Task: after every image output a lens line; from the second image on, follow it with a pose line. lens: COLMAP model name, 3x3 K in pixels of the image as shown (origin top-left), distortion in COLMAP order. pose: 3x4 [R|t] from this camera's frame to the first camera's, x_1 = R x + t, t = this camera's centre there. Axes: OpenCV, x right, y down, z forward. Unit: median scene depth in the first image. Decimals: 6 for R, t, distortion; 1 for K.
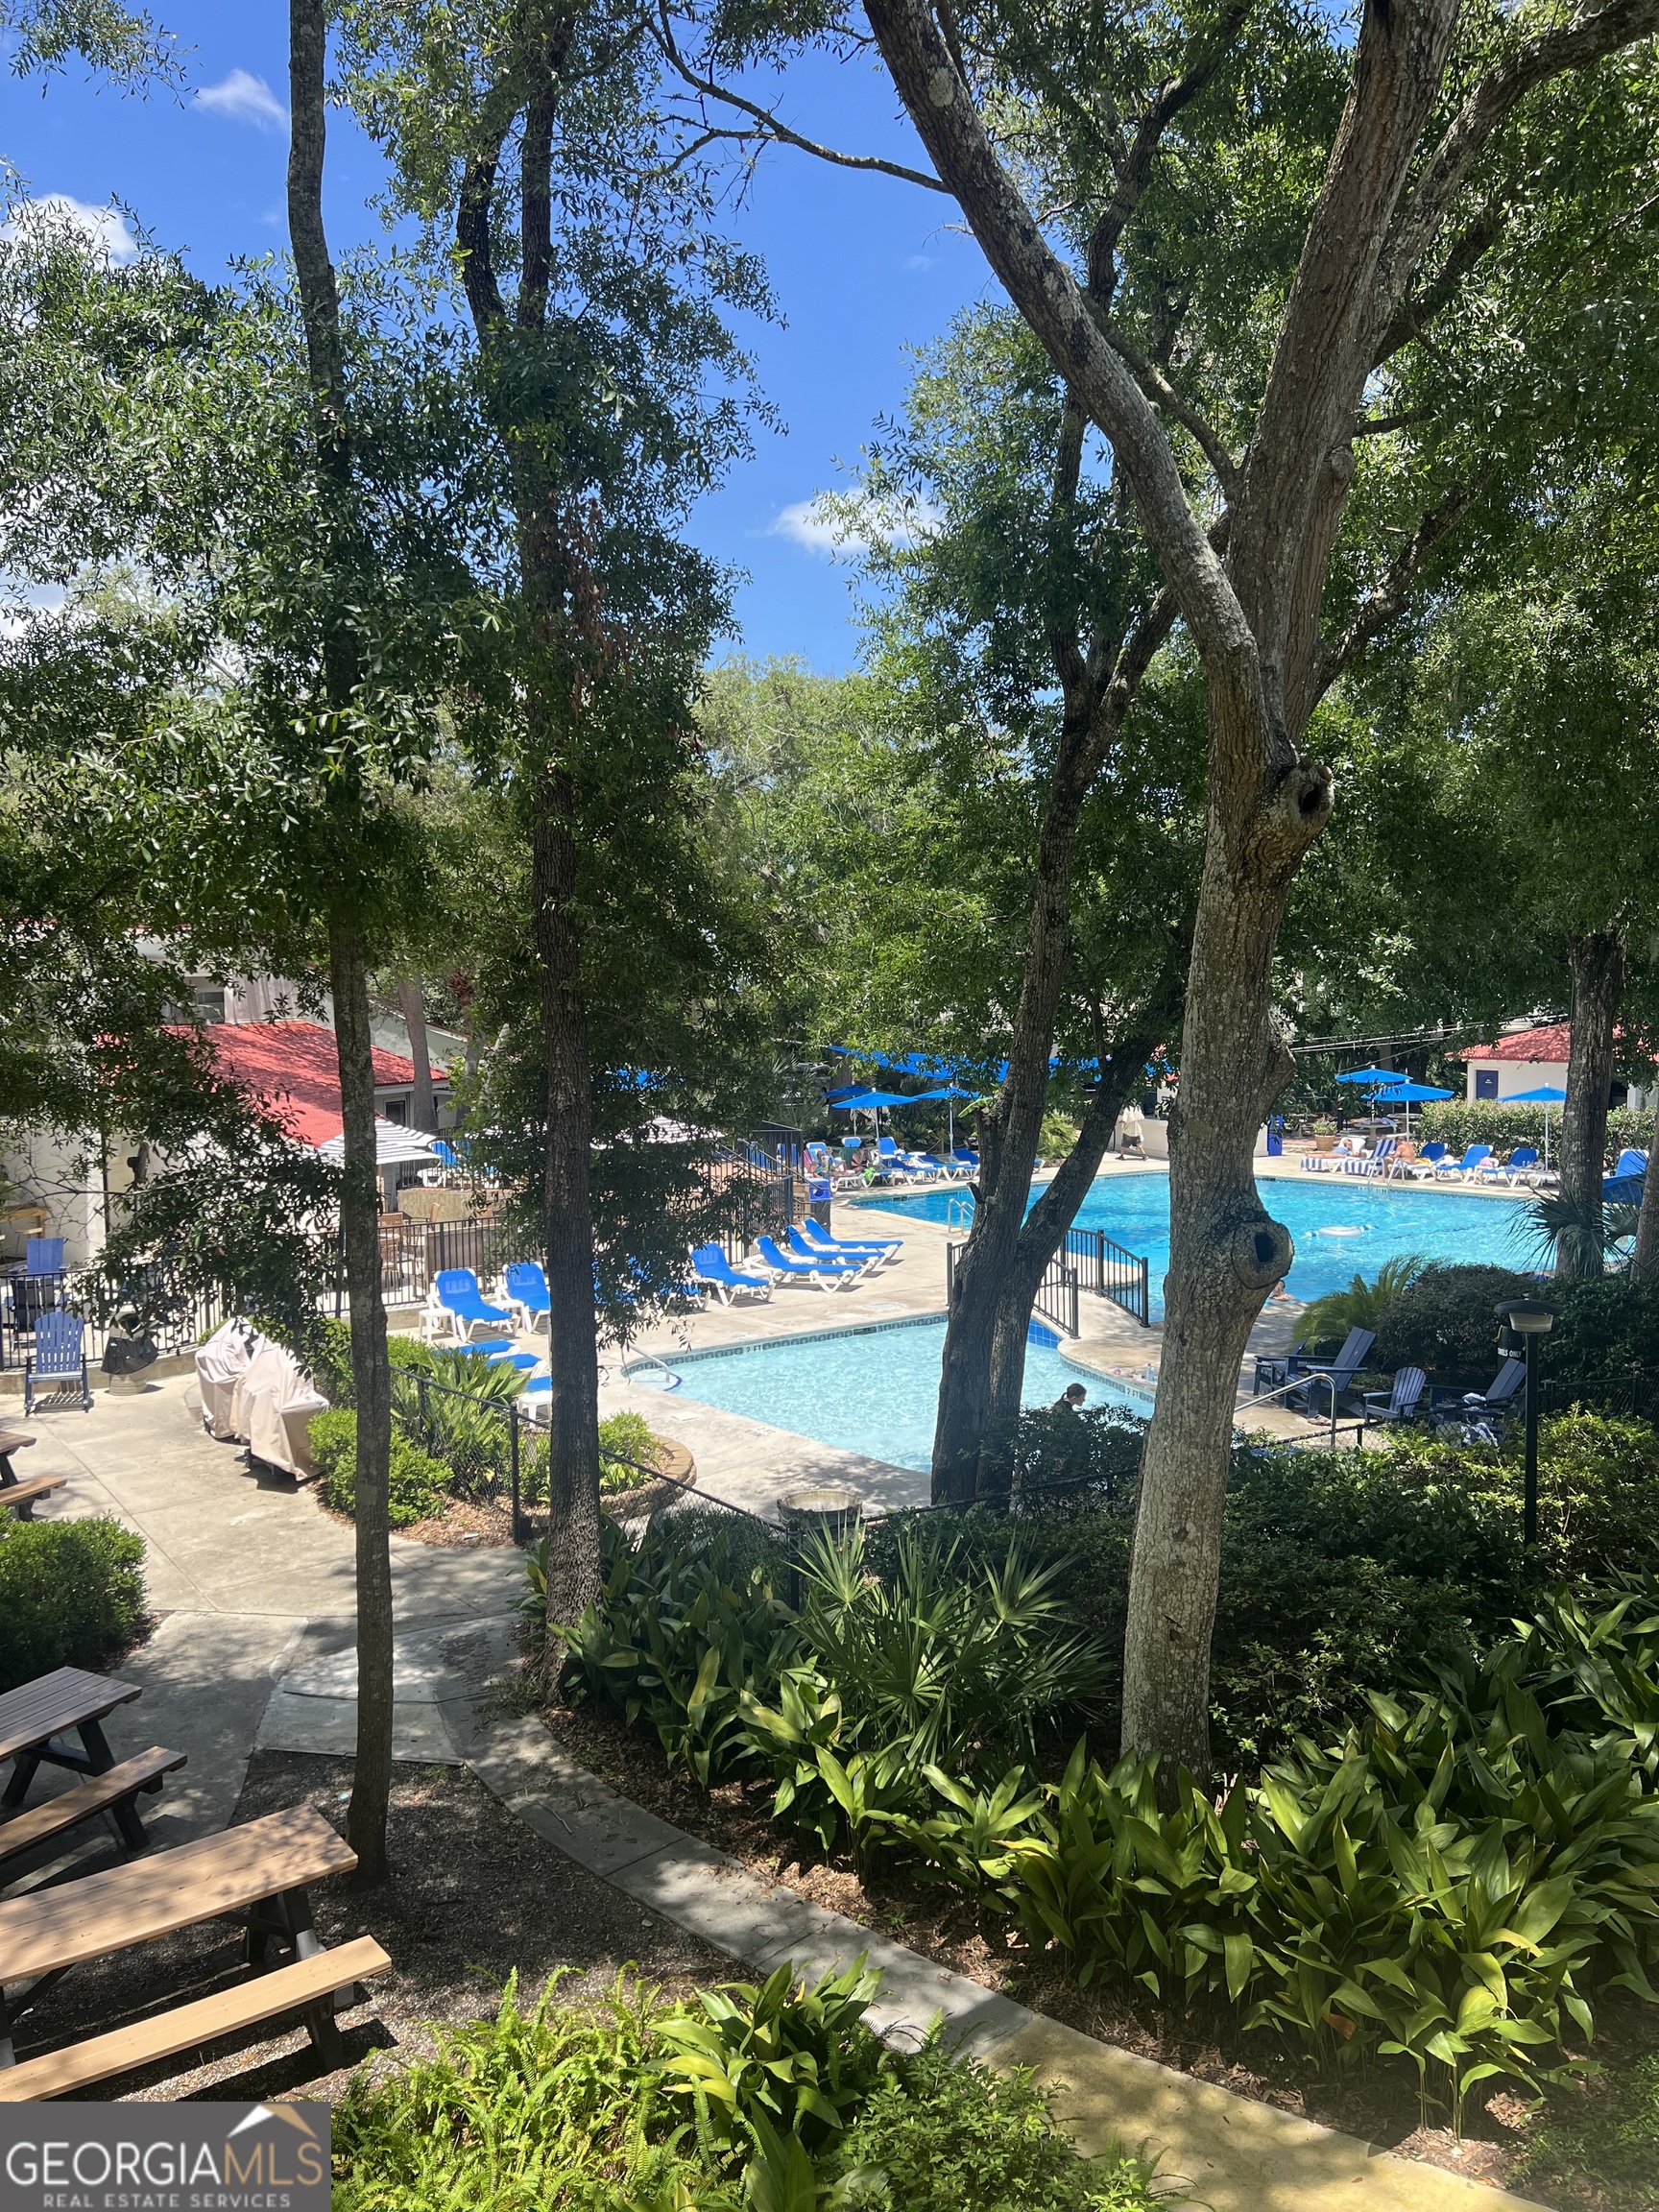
lens RADIAL K [[1672.3, 0, 819.5], [0, 1672.3, 1099.3], [0, 0, 1]] dist [0.062670, -0.073301]
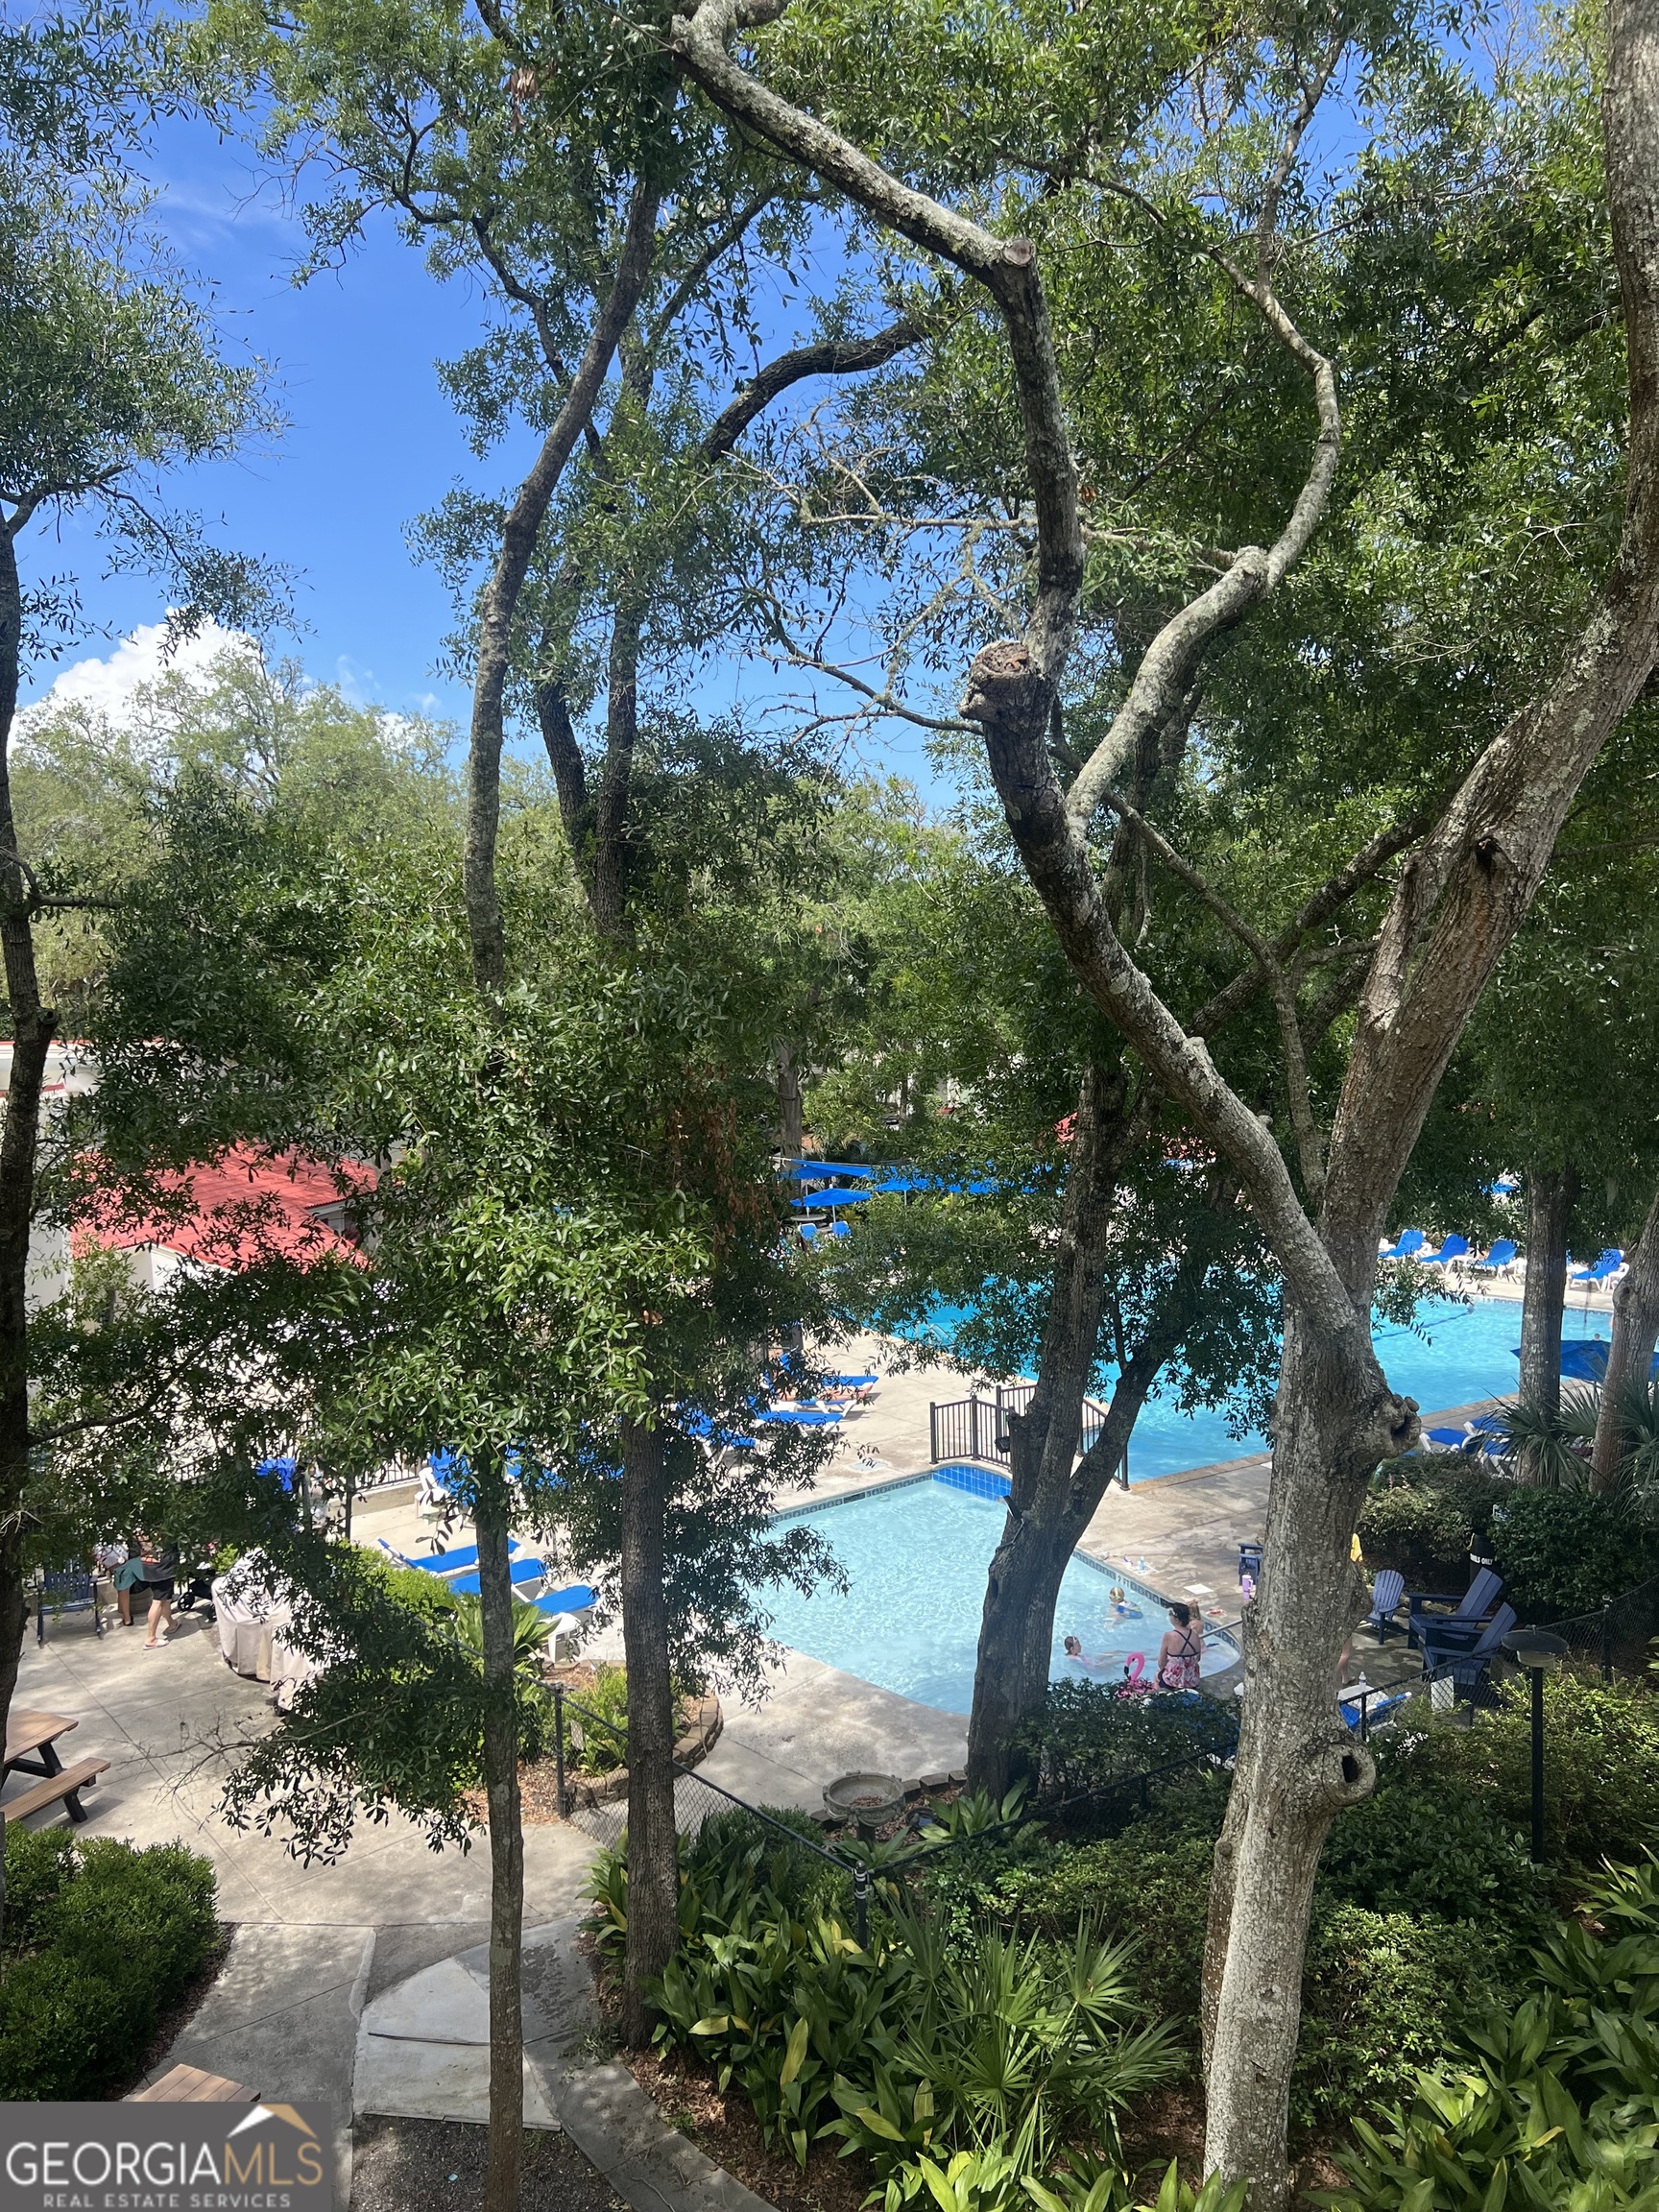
lens RADIAL K [[1672.3, 0, 841.8], [0, 1672.3, 1111.8], [0, 0, 1]] dist [0.062670, -0.073301]
pose [[0.998068, -0.016483, 0.059905, -0.092913], [0.016066, 0.999843, 0.007442, -0.257139], [-0.060018, -0.006465, 0.998176, -0.065088]]
